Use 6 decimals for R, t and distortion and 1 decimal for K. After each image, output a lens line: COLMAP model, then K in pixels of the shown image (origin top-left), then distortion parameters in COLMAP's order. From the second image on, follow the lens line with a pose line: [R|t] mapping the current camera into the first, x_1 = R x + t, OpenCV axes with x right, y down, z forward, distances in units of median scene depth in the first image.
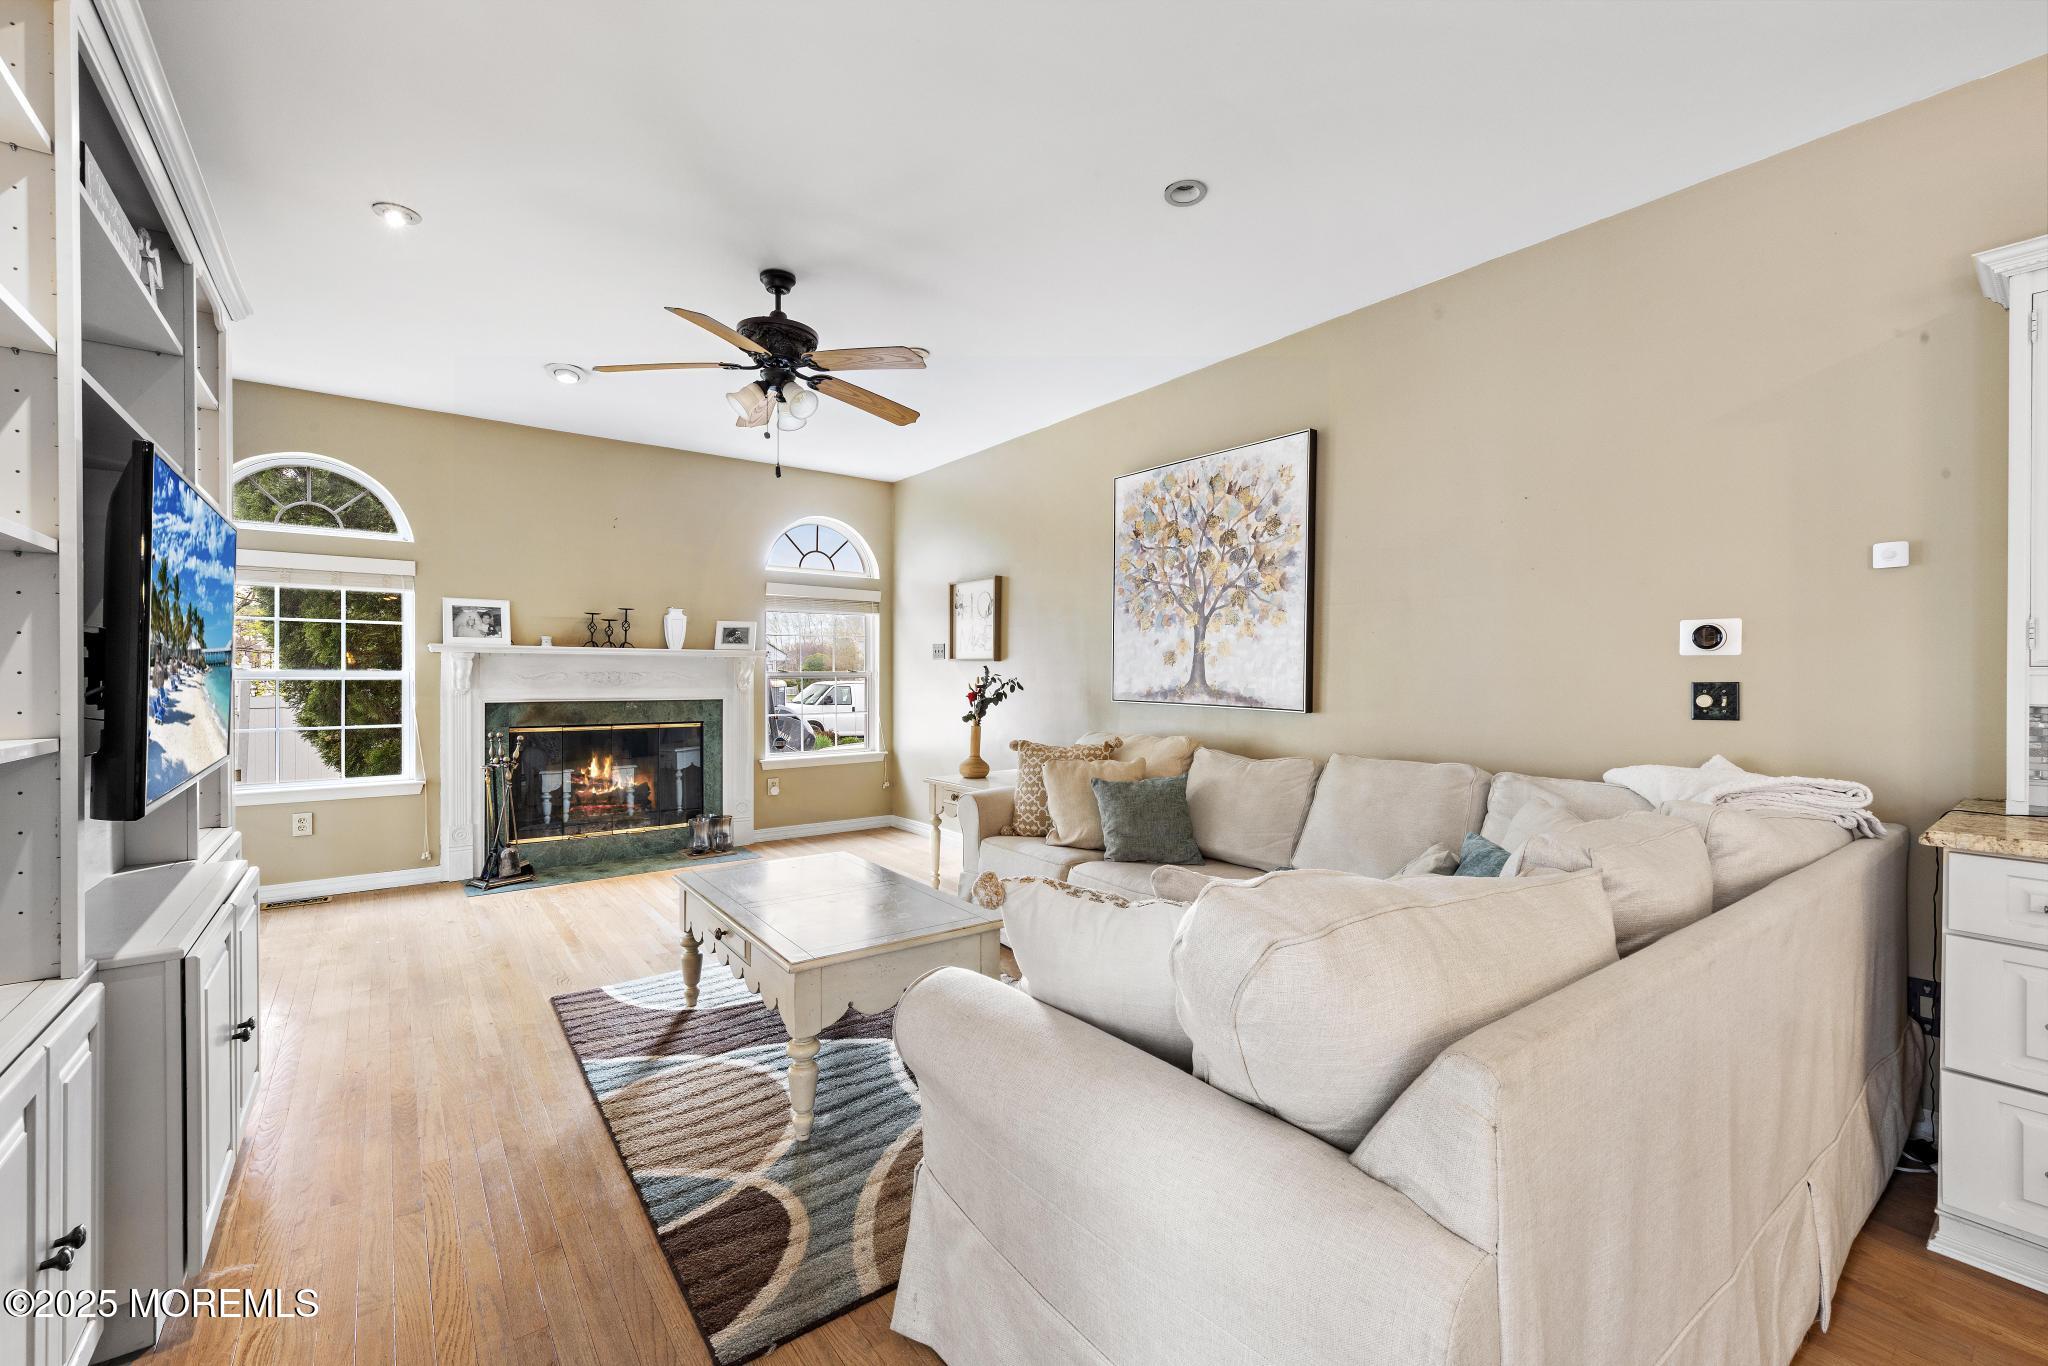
lens RADIAL K [[842.6, 0, 1042.2], [0, 842.6, 679.4], [0, 0, 1]] dist [0.002638, -0.000001]
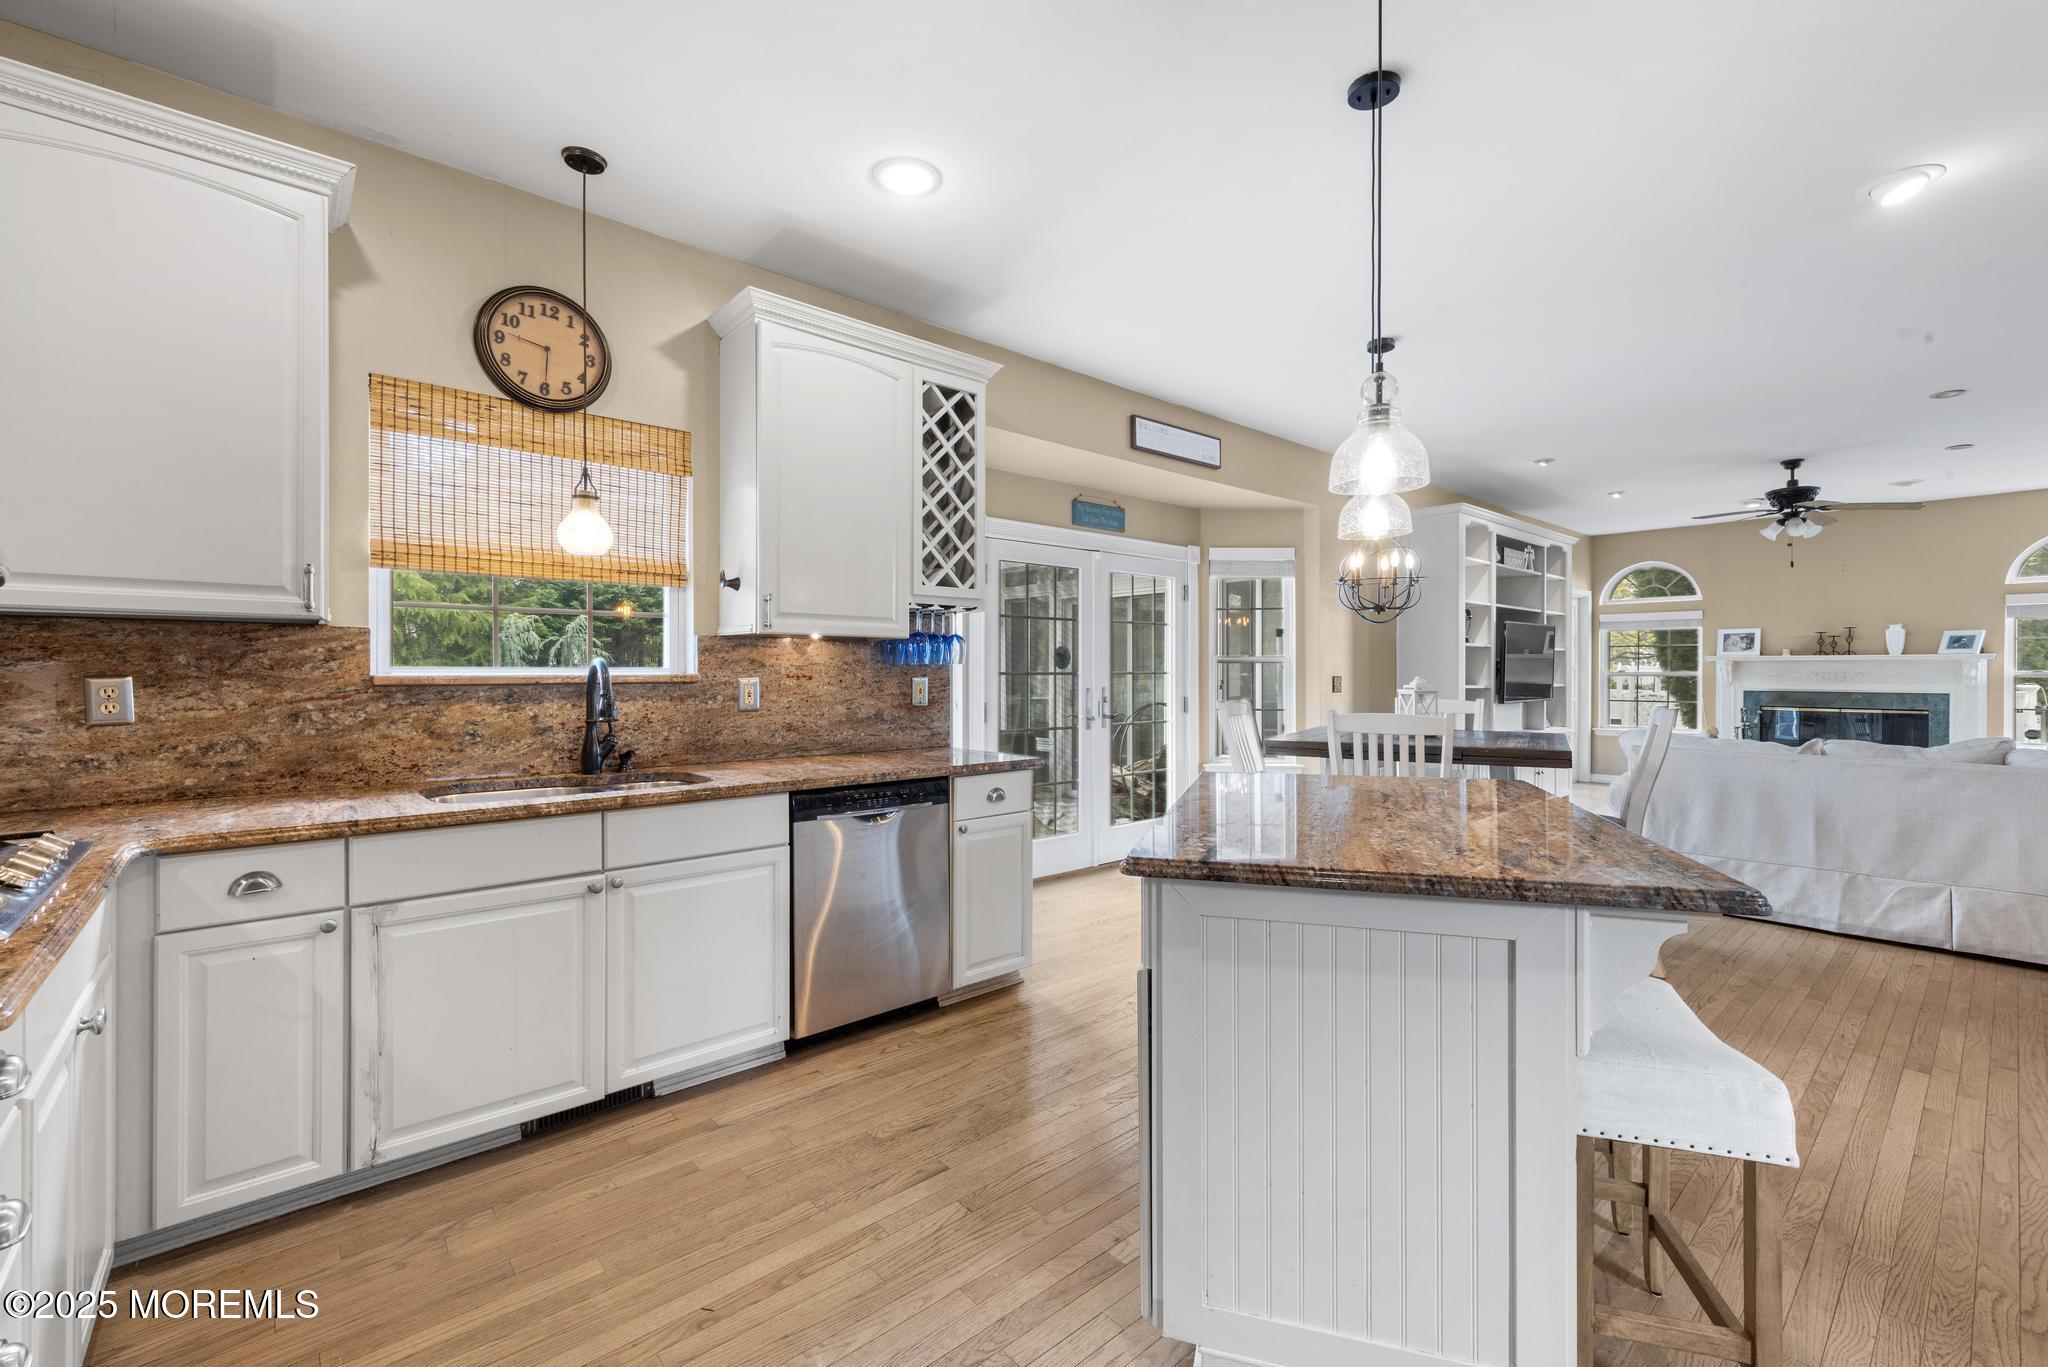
lens RADIAL K [[842.6, 0, 1020.8], [0, 842.6, 678.5], [0, 0, 1]] dist [0.002638, -0.000001]
pose [[0.047202, 0.004652, -0.998875, 1.153036], [-0.006898, 0.999967, 0.004331, 0.008350], [0.998862, 0.006686, 0.047233, -0.624013]]
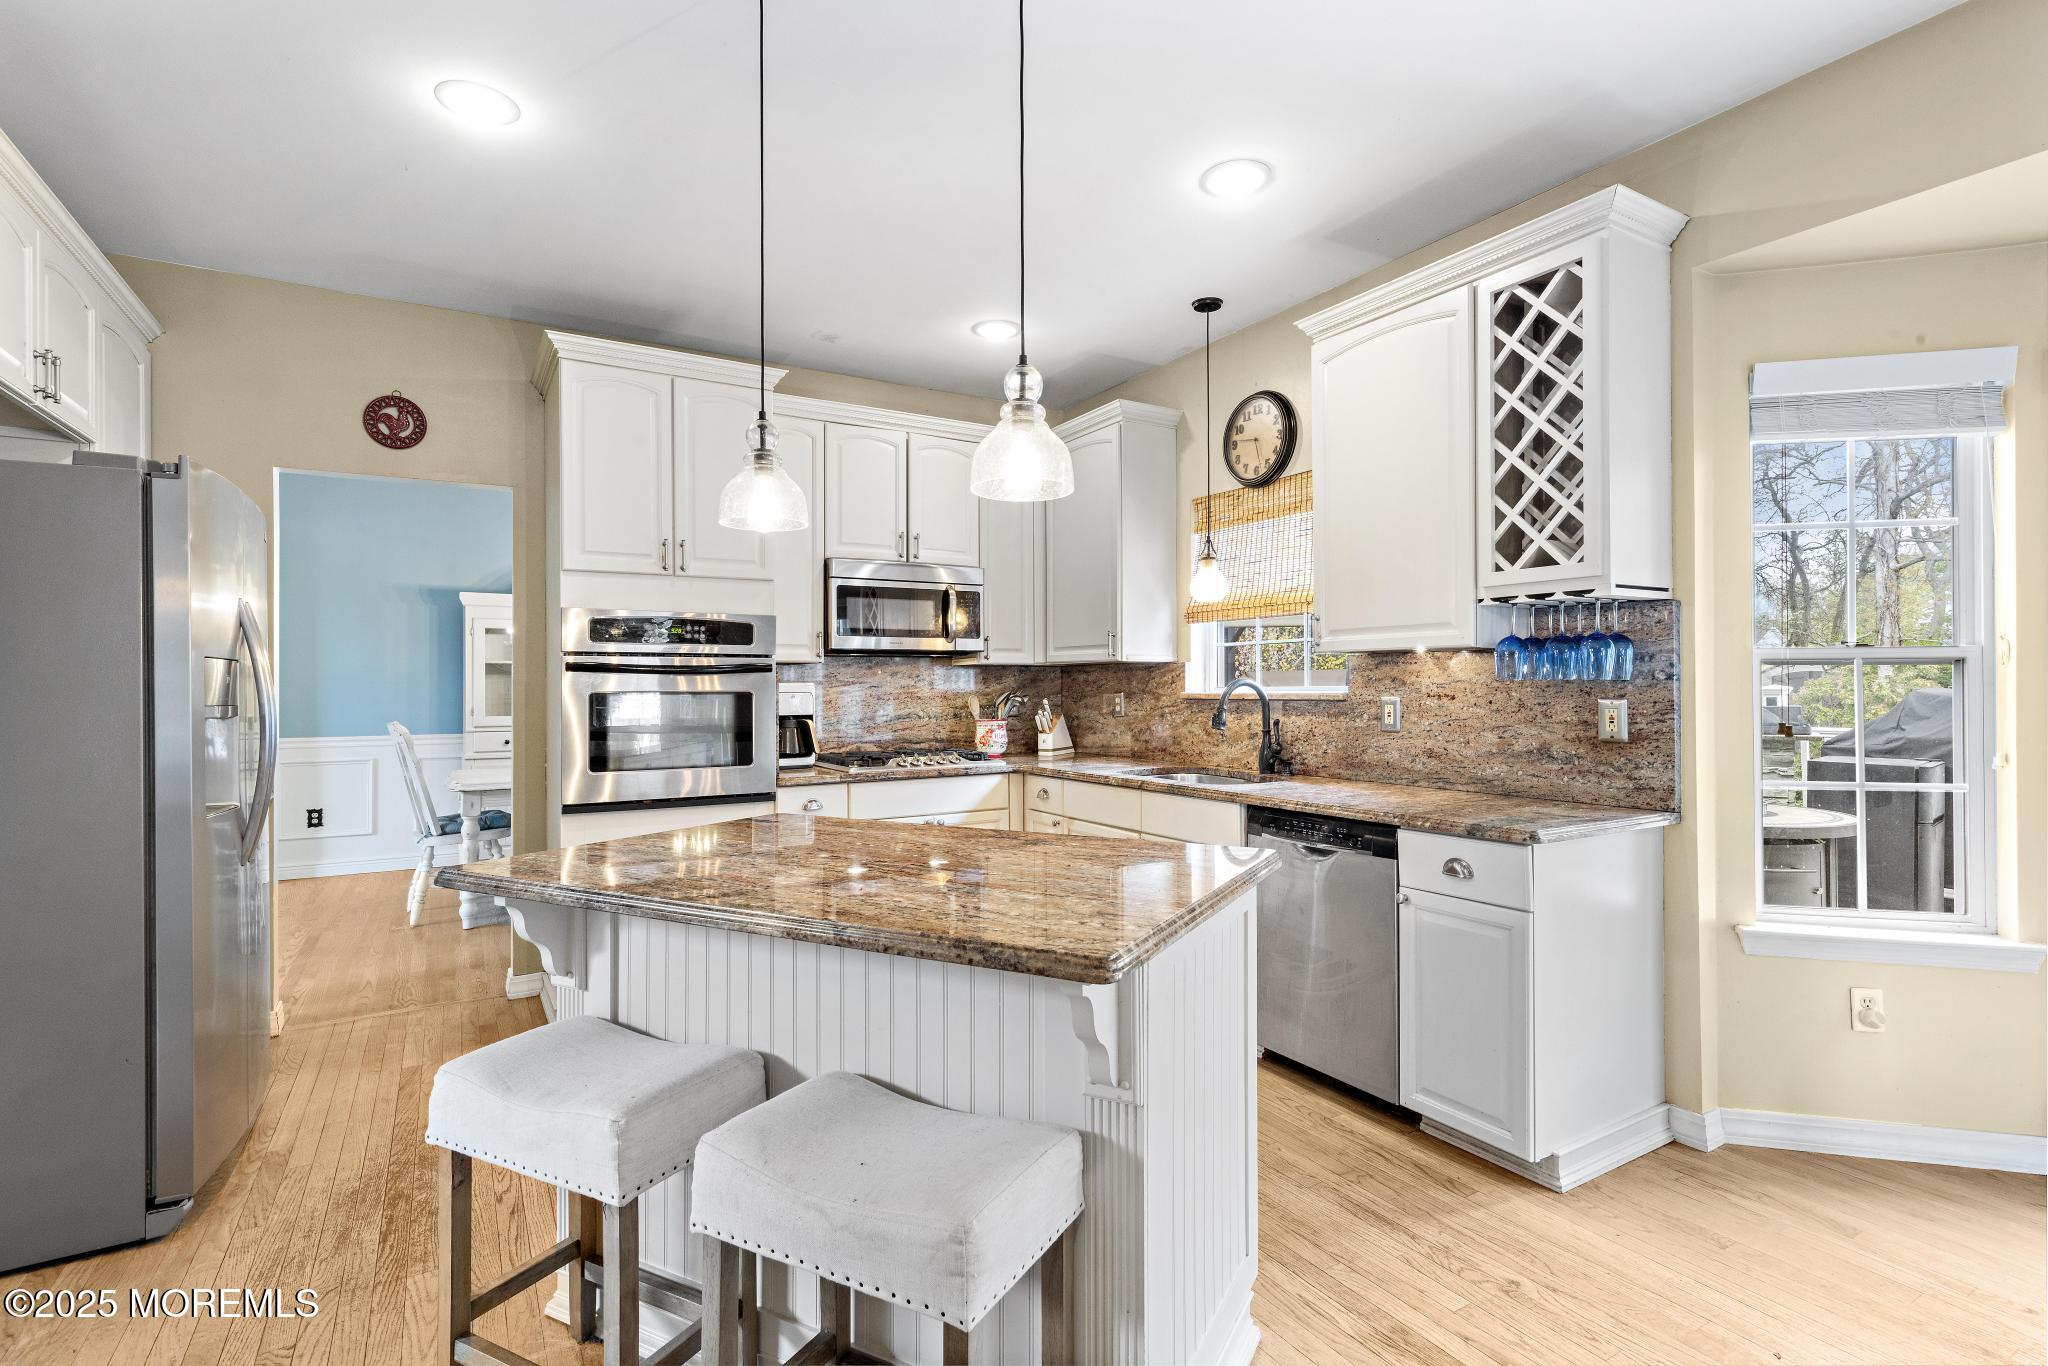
lens RADIAL K [[969.1, 0, 1036.5], [0, 969.1, 681.7], [0, 0, 1]] dist [0.005224, 0.000846]
pose [[-0.993242, -0.000023, 0.116065, 0.596731], [0.000172, 0.999999, 0.001672, -0.001288], [-0.116065, 0.001680, -0.993240, 0.013323]]
